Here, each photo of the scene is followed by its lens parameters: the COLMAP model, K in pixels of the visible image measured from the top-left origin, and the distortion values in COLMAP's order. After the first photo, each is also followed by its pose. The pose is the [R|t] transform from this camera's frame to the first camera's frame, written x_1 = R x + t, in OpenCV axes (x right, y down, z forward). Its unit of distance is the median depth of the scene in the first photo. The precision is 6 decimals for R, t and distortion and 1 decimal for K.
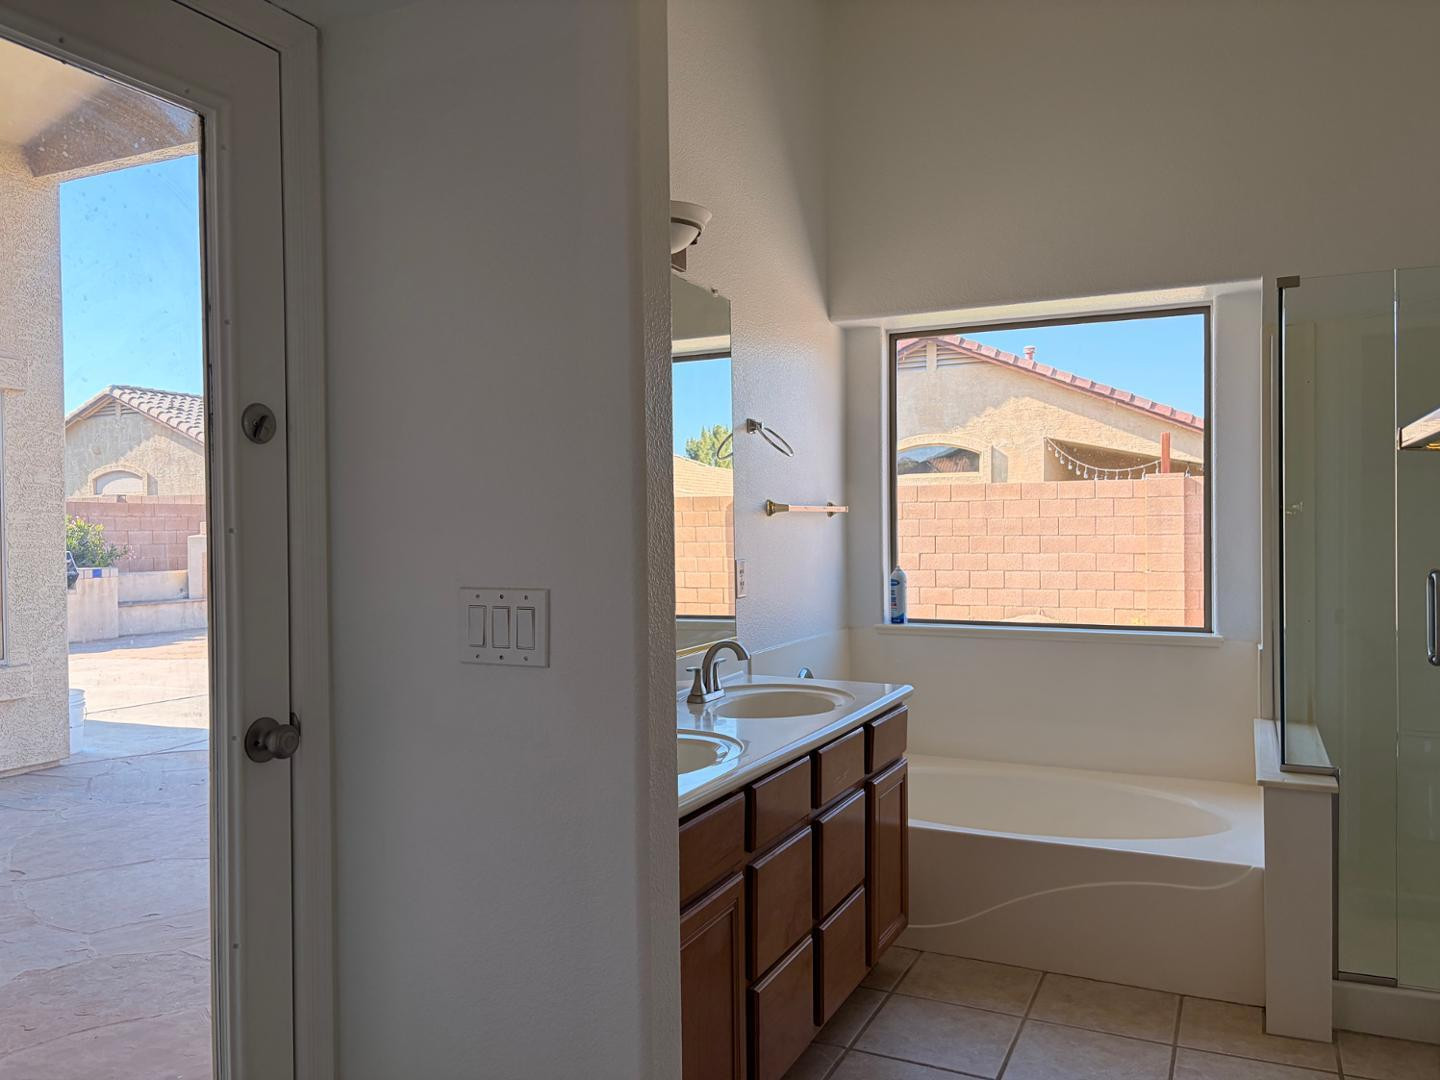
lens RADIAL K [[1084.8, 0, 717.2], [0, 1084.8, 540.1], [0, 0, 1]] dist [0.027116, -0.034561]
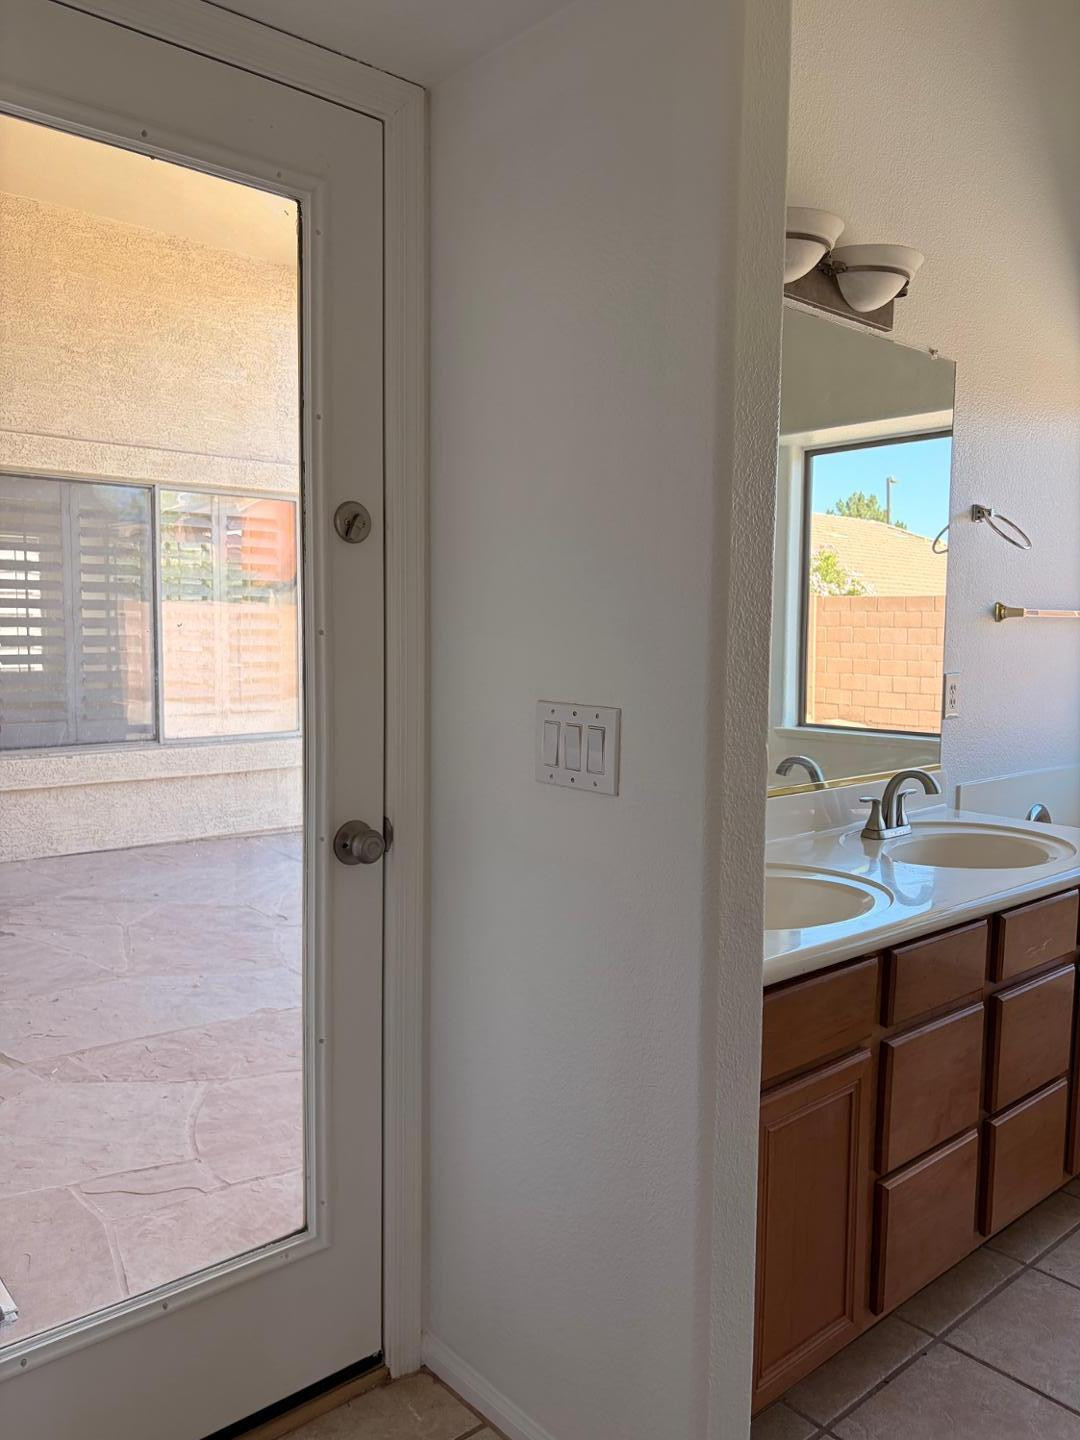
lens RADIAL K [[1084.8, 0, 537.0], [0, 1084.8, 721.5], [0, 0, 1]] dist [0.027116, -0.034561]
pose [[0.914896, 0.057113, -0.399628, 0.100962], [-0.025330, 0.996112, 0.084370, -0.012196], [0.402893, -0.067068, 0.912786, 0.130761]]
